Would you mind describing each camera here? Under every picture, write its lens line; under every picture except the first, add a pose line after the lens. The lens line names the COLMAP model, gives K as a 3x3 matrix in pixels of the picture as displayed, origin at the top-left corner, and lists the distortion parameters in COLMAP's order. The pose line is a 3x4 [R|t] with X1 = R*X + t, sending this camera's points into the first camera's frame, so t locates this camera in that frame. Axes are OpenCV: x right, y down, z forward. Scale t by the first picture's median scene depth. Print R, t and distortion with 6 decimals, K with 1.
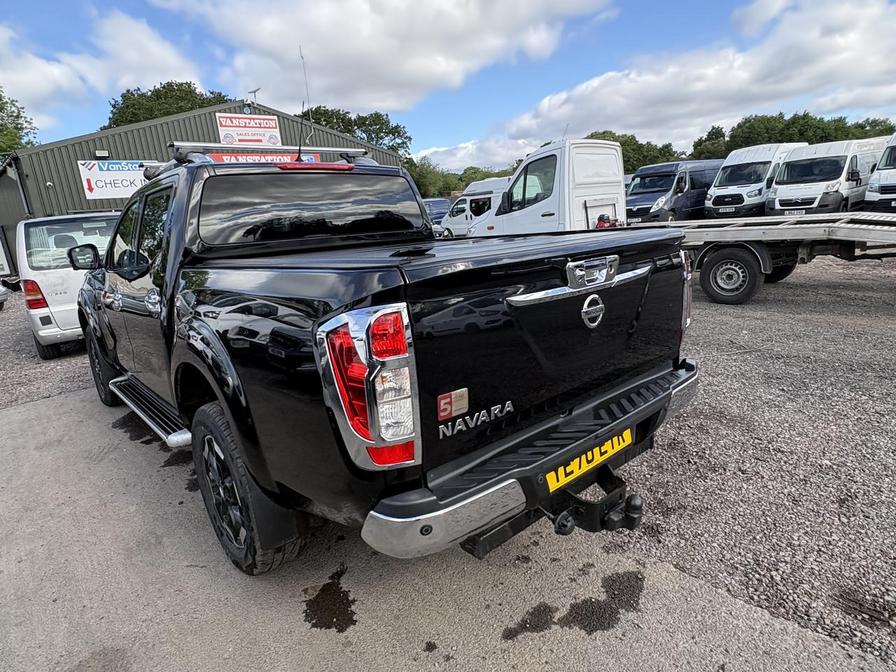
lens RADIAL K [[525.9, 0, 450.6], [0, 525.9, 342.0], [0, 0, 1]] dist [-0.002835, 0.004892]
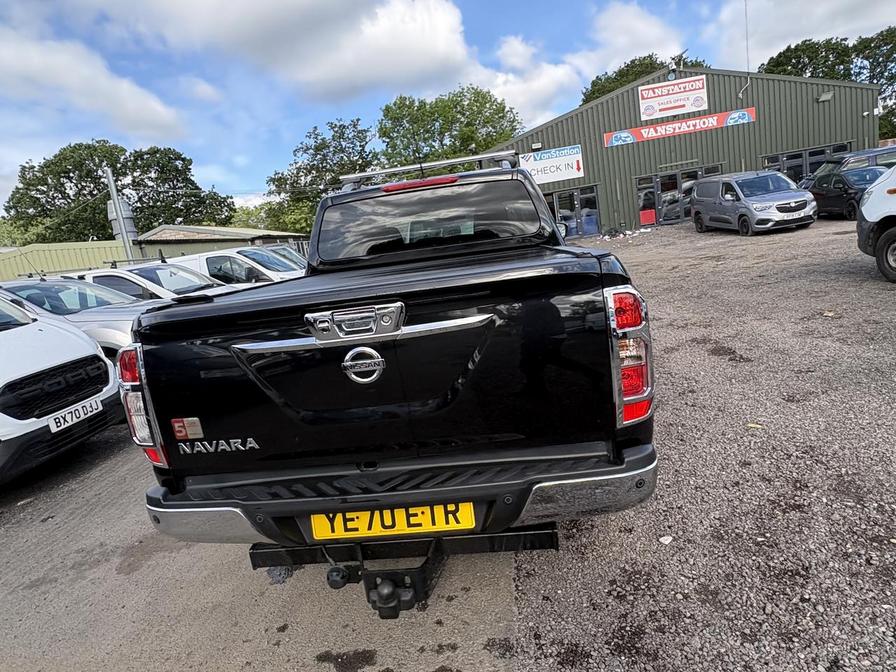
lens RADIAL K [[525.9, 0, 449.6], [0, 525.9, 333.1], [0, 0, 1]] dist [-0.002835, 0.004892]
pose [[0.684245, 0.112471, -0.720527, 0.083411], [-0.079927, 0.993649, 0.079202, -0.016119], [0.724859, 0.003396, 0.688889, 0.039732]]
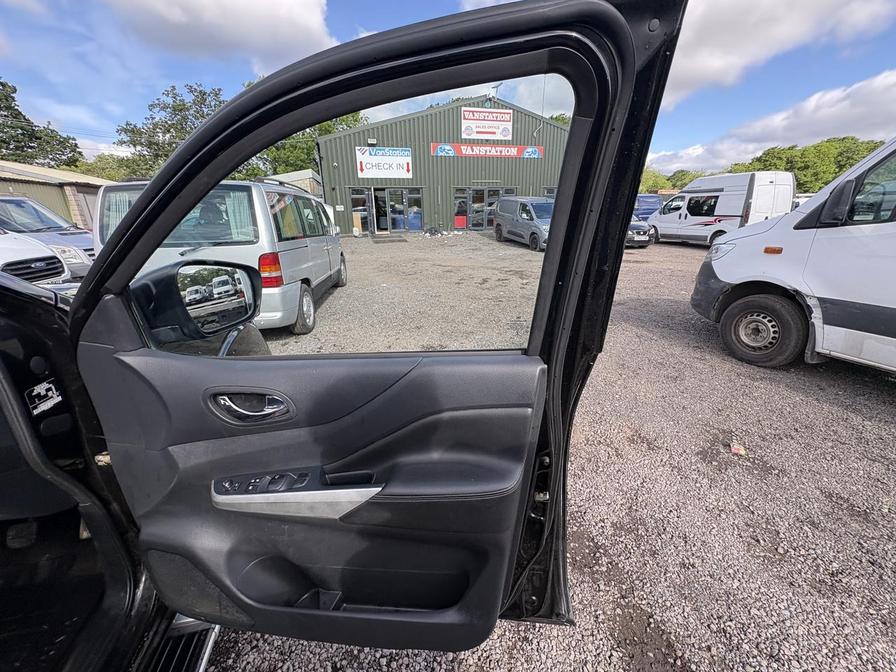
lens RADIAL K [[356.7, 0, 446.8], [0, 356.7, 337.1], [0, 0, 1]] dist [0.000277, 0.000442]
pose [[0.878124, 0.230475, -0.419261, -0.018049], [-0.176385, 0.970547, 0.164096, -0.055659], [0.444732, -0.070145, 0.892913, 0.219484]]
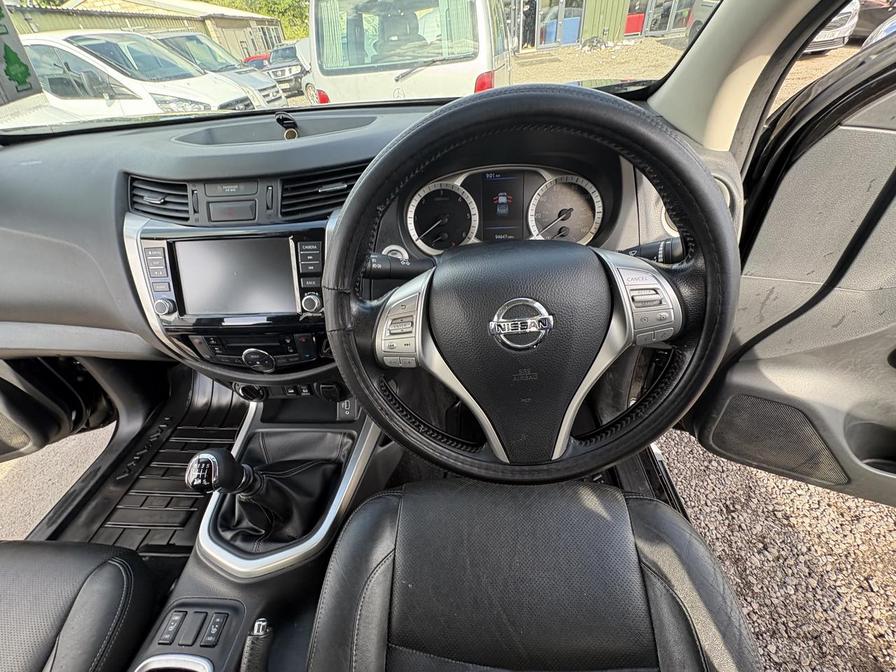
lens RADIAL K [[356.7, 0, 449.7], [0, 356.7, 337.6], [0, 0, 1]] dist [0.000277, 0.000442]
pose [[0.718257, 0.469807, -0.513214, -0.063428], [-0.137160, 0.818744, 0.557536, -0.041681], [0.682125, -0.330061, 0.652507, 0.198489]]
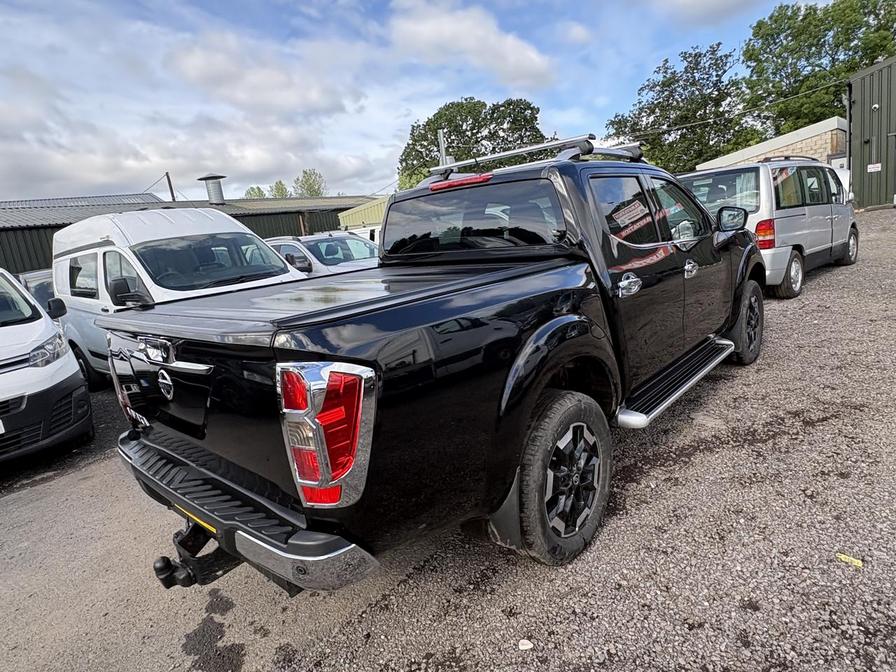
lens RADIAL K [[525.9, 0, 447.5], [0, 525.9, 330.3], [0, 0, 1]] dist [-0.002835, 0.004892]
pose [[0.123376, 0.252752, -0.959633, 0.111968], [-0.117392, 0.963948, 0.238796, -0.040748], [0.985392, 0.083191, 0.148600, 0.114936]]
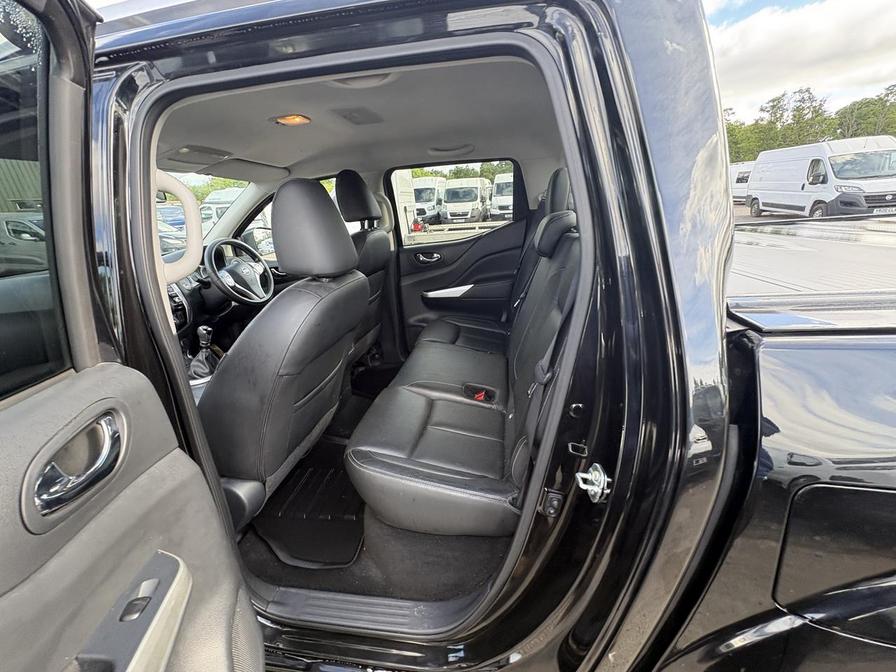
lens RADIAL K [[356.7, 0, 448.3], [0, 356.7, 333.8], [0, 0, 1]] dist [0.000277, 0.000442]
pose [[0.770549, -0.186110, 0.609604, -0.086976], [0.148140, 0.982523, 0.112709, -0.021972], [-0.619926, 0.003459, 0.784653, 0.109886]]
